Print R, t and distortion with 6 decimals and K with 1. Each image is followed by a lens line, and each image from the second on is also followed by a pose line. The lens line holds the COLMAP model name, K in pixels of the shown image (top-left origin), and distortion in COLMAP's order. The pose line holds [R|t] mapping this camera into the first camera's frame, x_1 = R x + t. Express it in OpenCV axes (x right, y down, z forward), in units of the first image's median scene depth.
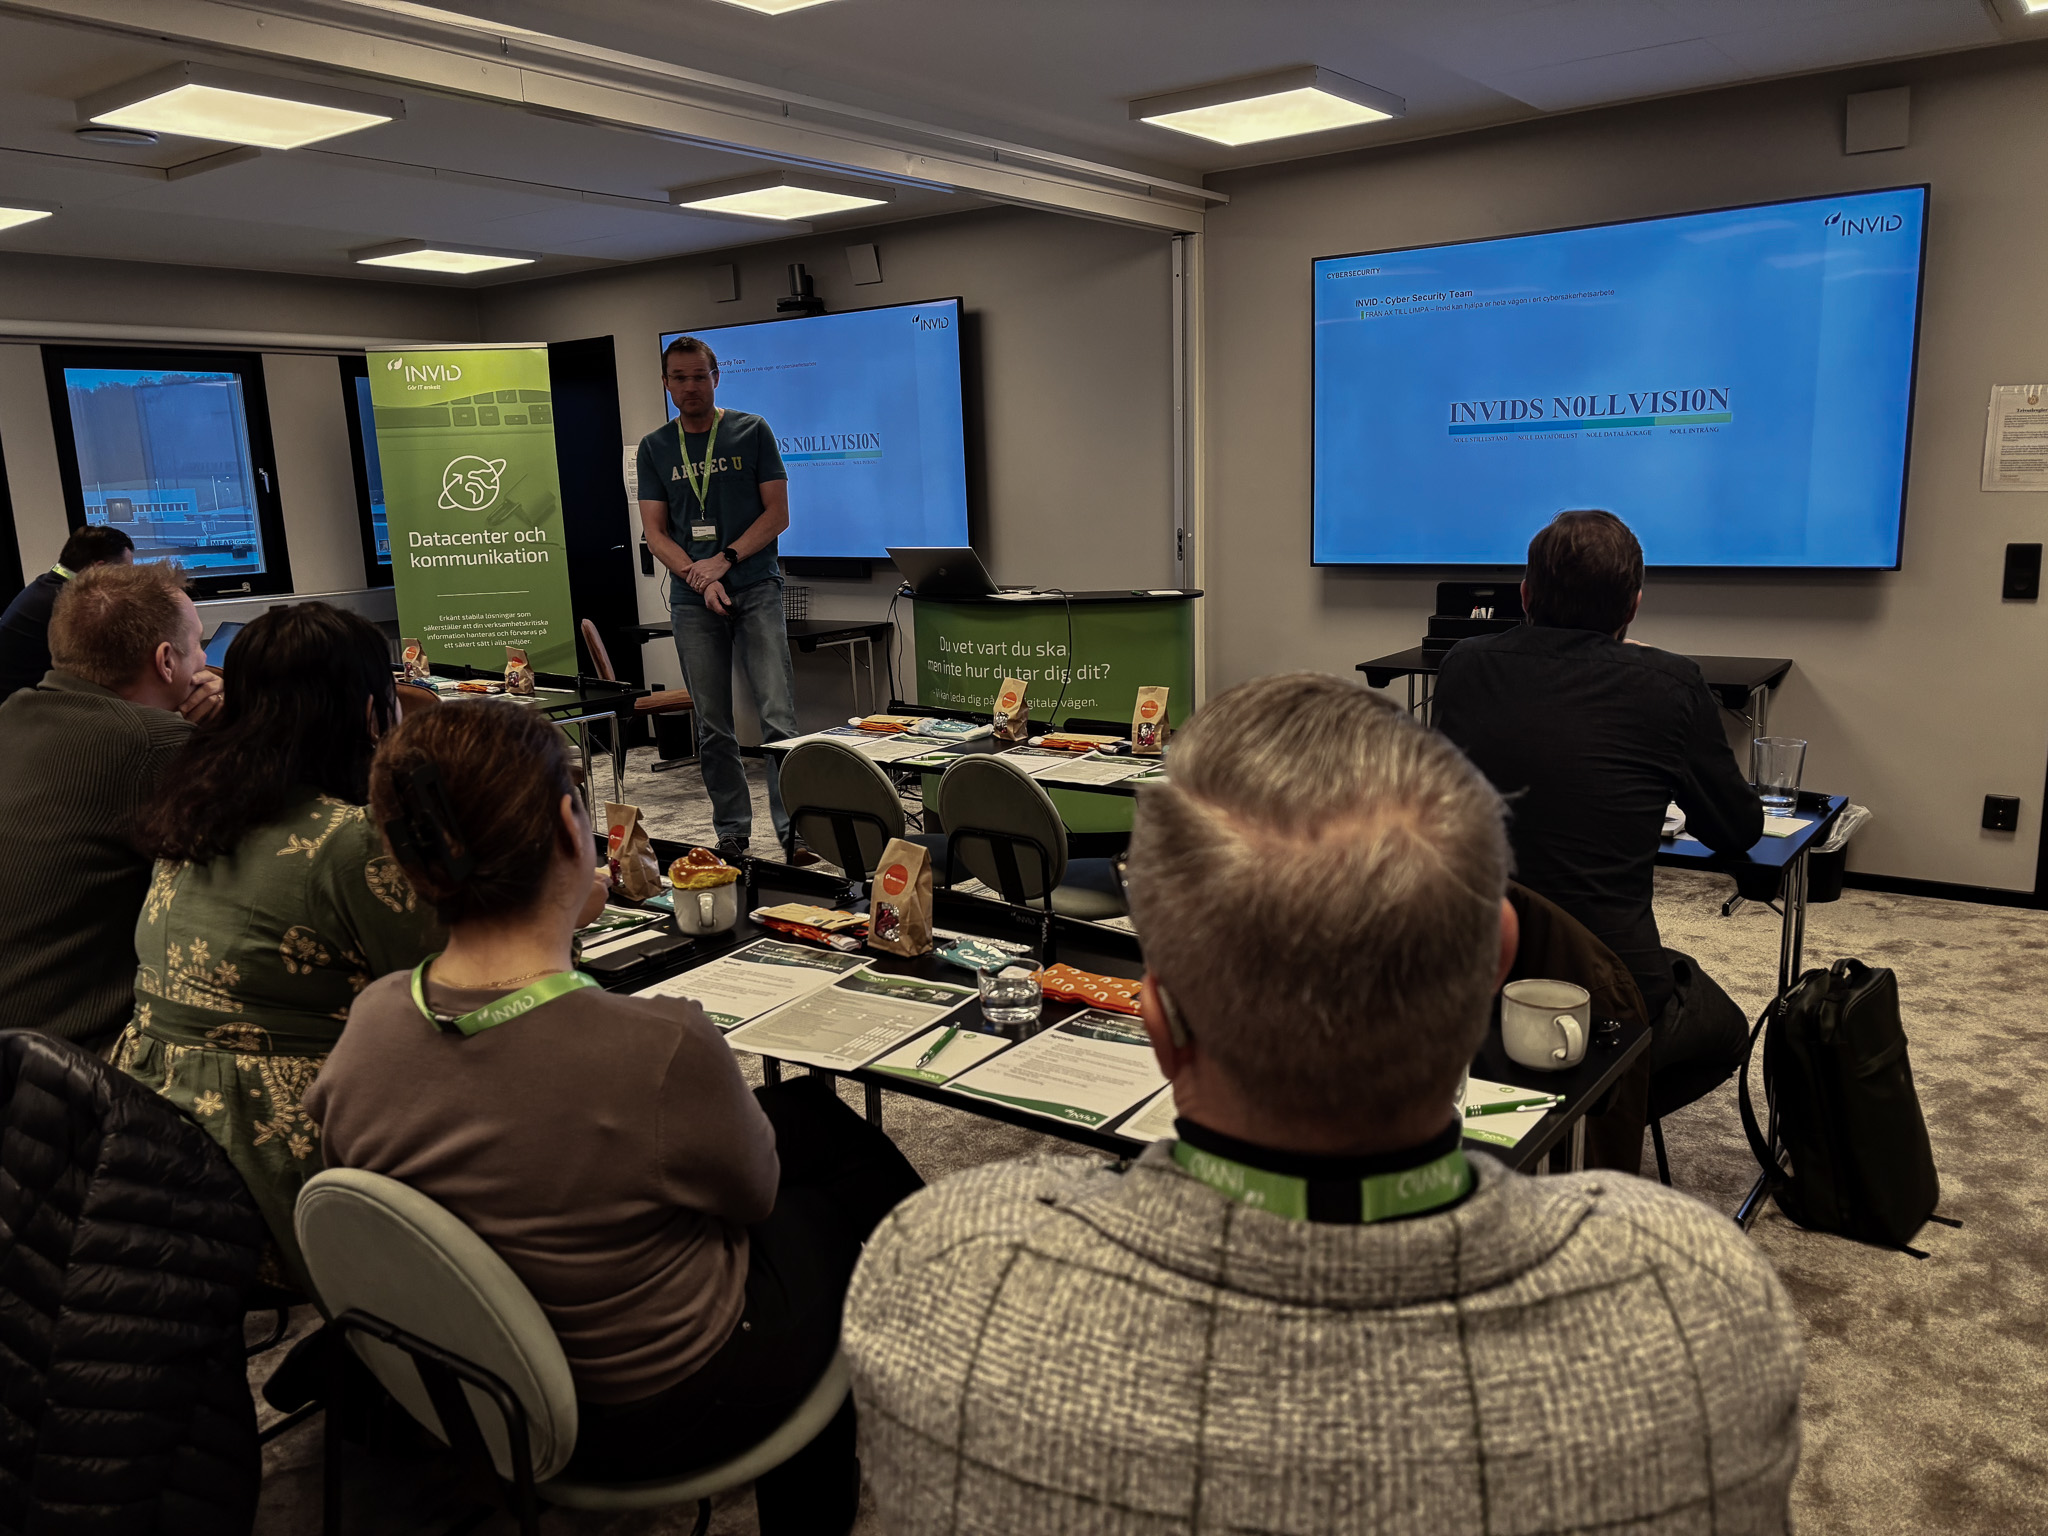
lens RADIAL K [[1556.9, 0, 1024.1], [0, 1556.9, 752.8], [0, 0, 1]] dist [0.026267, -0.046920]
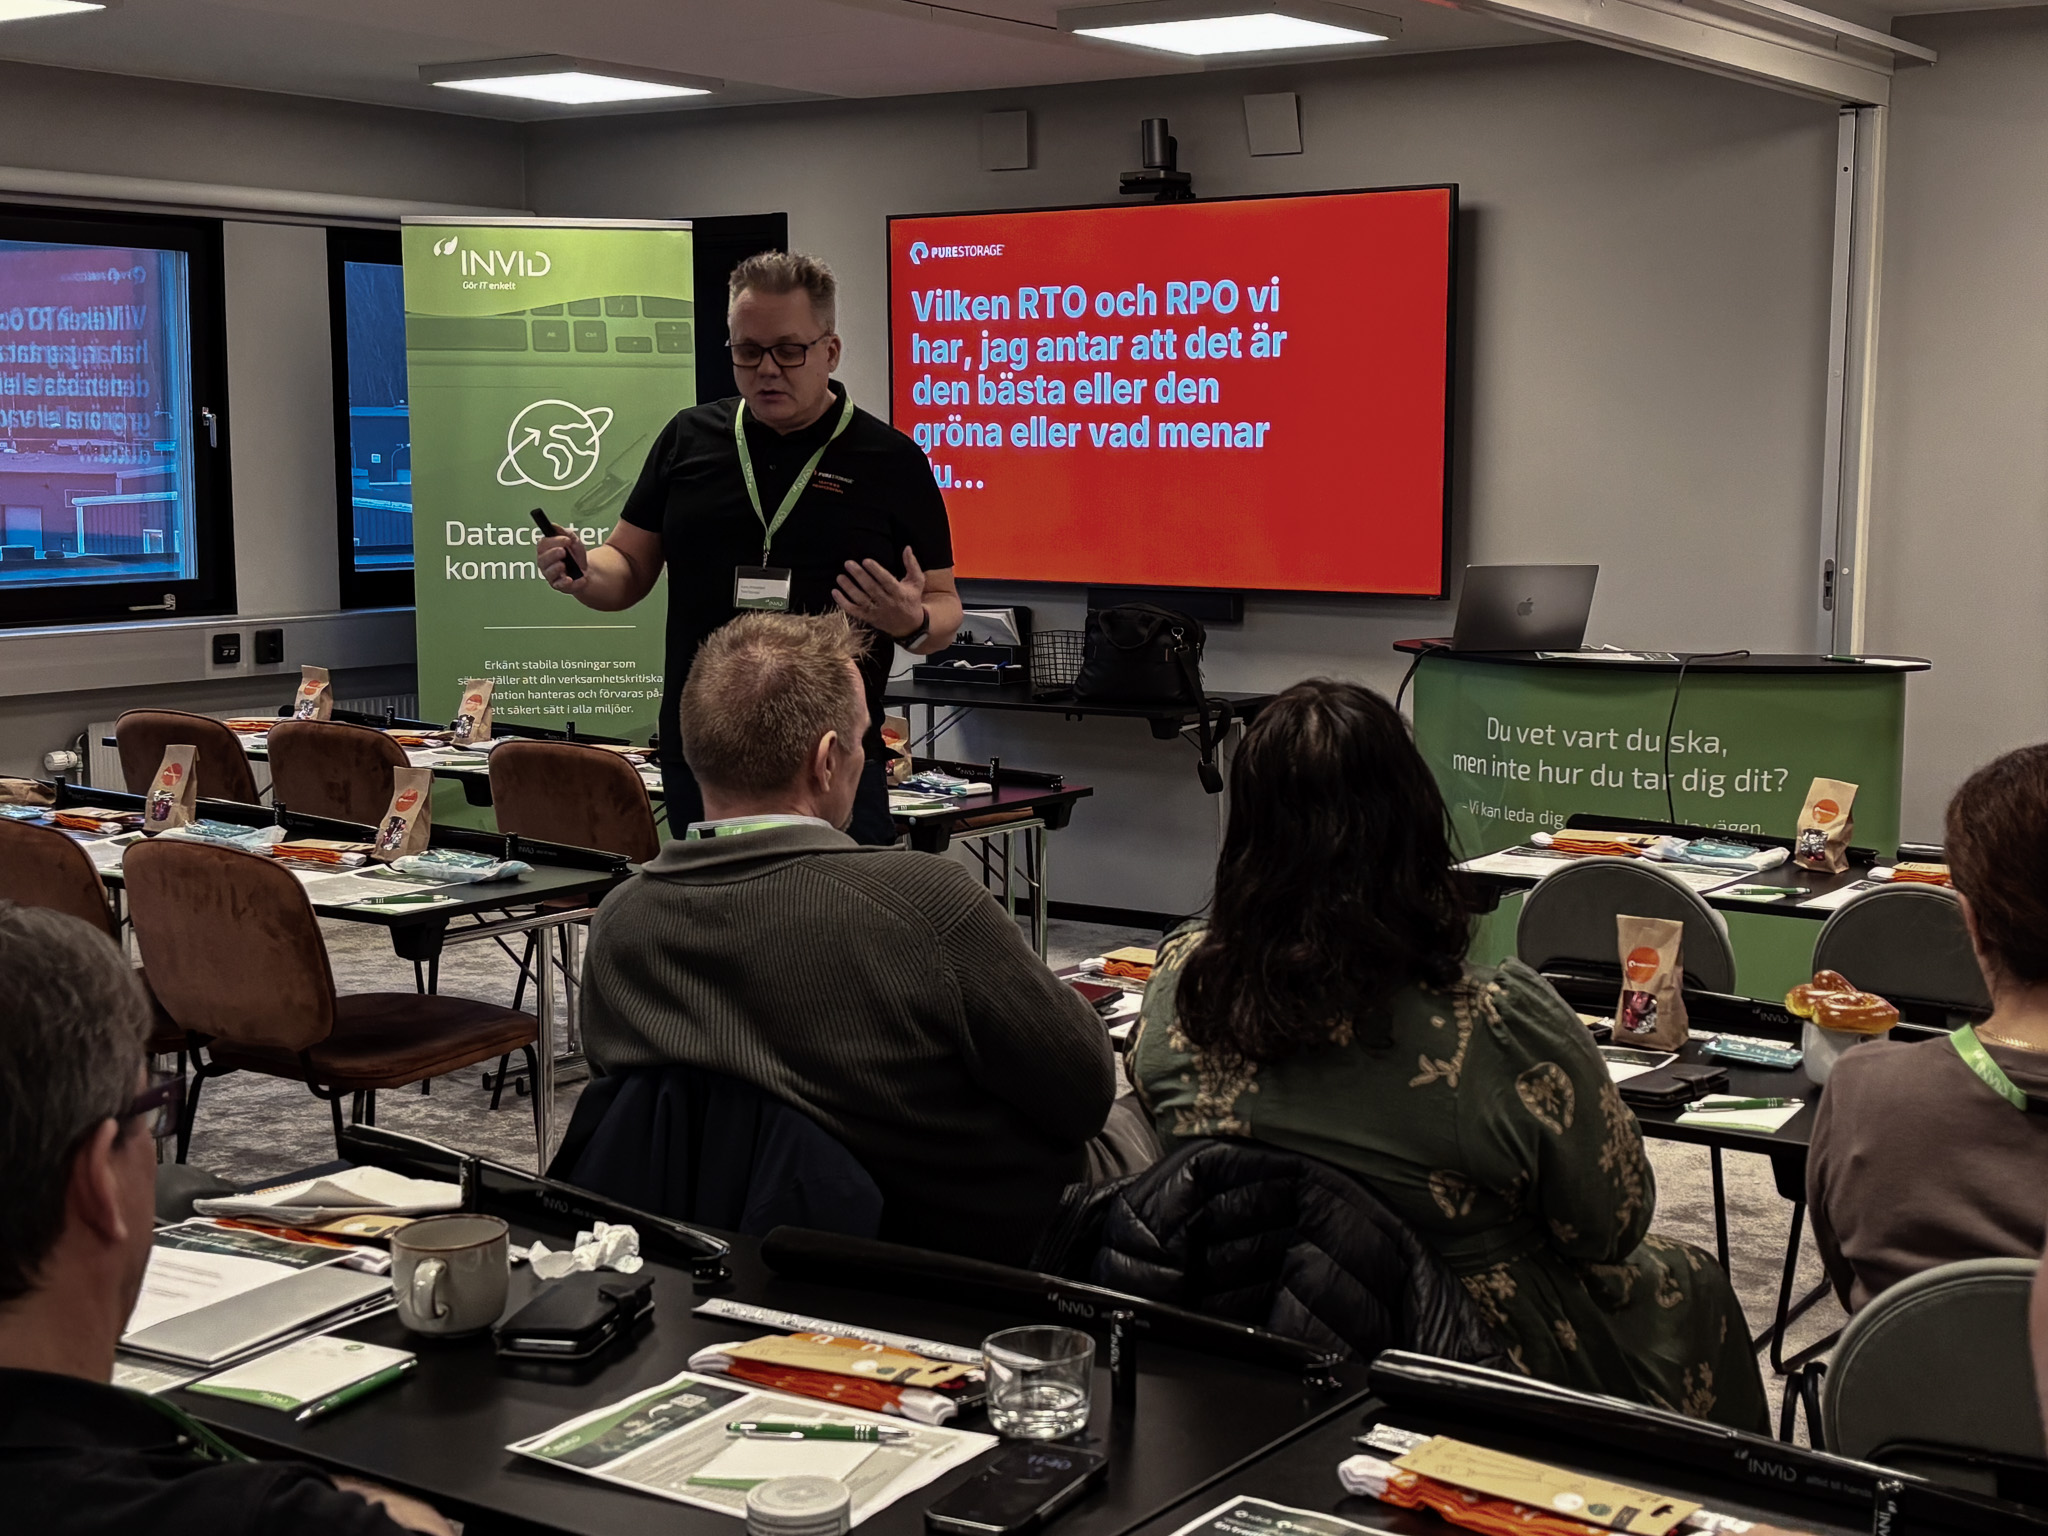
lens RADIAL K [[2849.0, 0, 1079.0], [0, 2849.0, 776.0], [0, 0, 1]] dist [0.029610, 0.000000]
pose [[0.998851, 0.032122, 0.035559, -0.210373], [-0.029886, 0.997645, -0.061731, 0.020176], [-0.037458, 0.060598, 0.997459, -0.118797]]
